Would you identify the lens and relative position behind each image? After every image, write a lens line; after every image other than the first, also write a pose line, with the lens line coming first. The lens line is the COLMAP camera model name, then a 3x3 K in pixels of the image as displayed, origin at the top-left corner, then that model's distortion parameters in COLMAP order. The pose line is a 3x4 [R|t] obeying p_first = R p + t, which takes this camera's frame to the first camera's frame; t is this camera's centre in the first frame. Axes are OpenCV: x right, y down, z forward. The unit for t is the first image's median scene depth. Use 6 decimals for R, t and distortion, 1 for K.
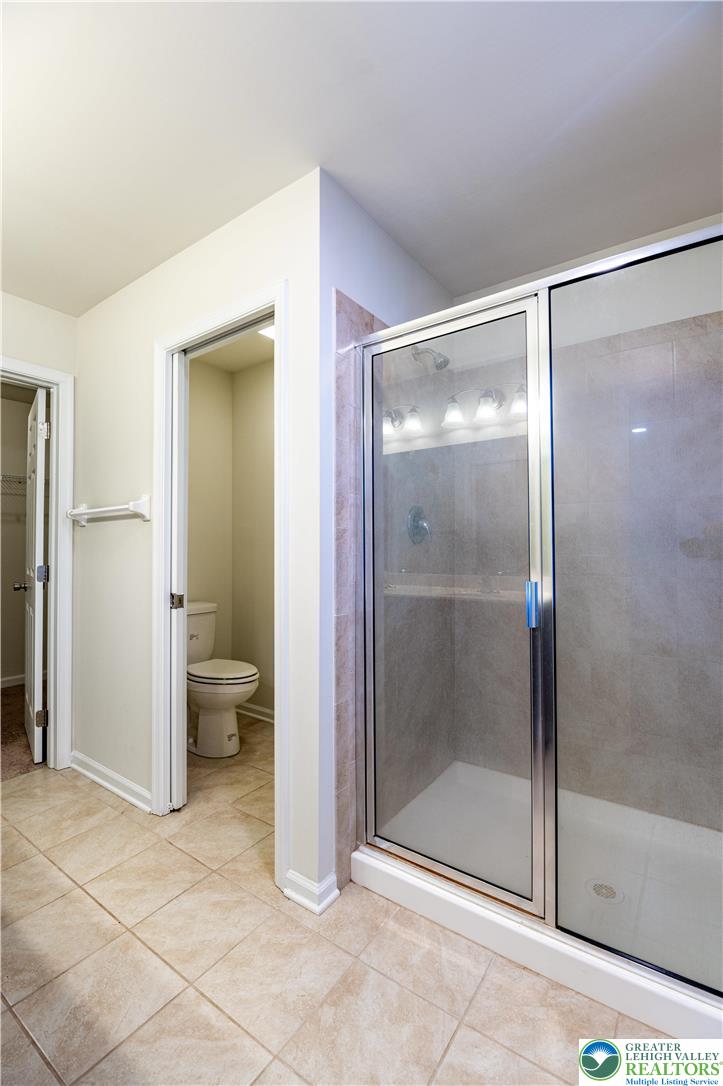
lens RADIAL K [[476.2, 0, 369.5], [0, 476.2, 538.9], [0, 0, 1]] dist [-0.013014, -0.005481]
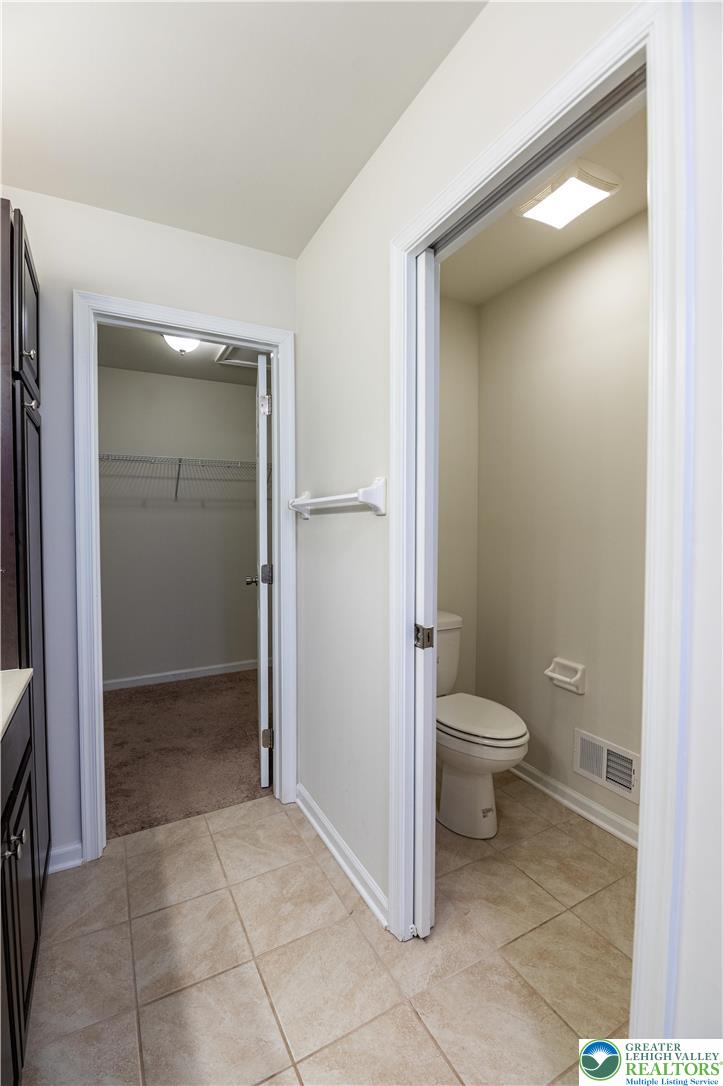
lens RADIAL K [[475.5, 0, 355.7], [0, 475.5, 538.9], [0, 0, 1]] dist [-0.009740, -0.006209]
pose [[0.893148, 0.017226, -0.449434, -0.191464], [0.006764, 0.998639, 0.051720, -0.040286], [0.449713, -0.049233, 0.891815, 0.365425]]
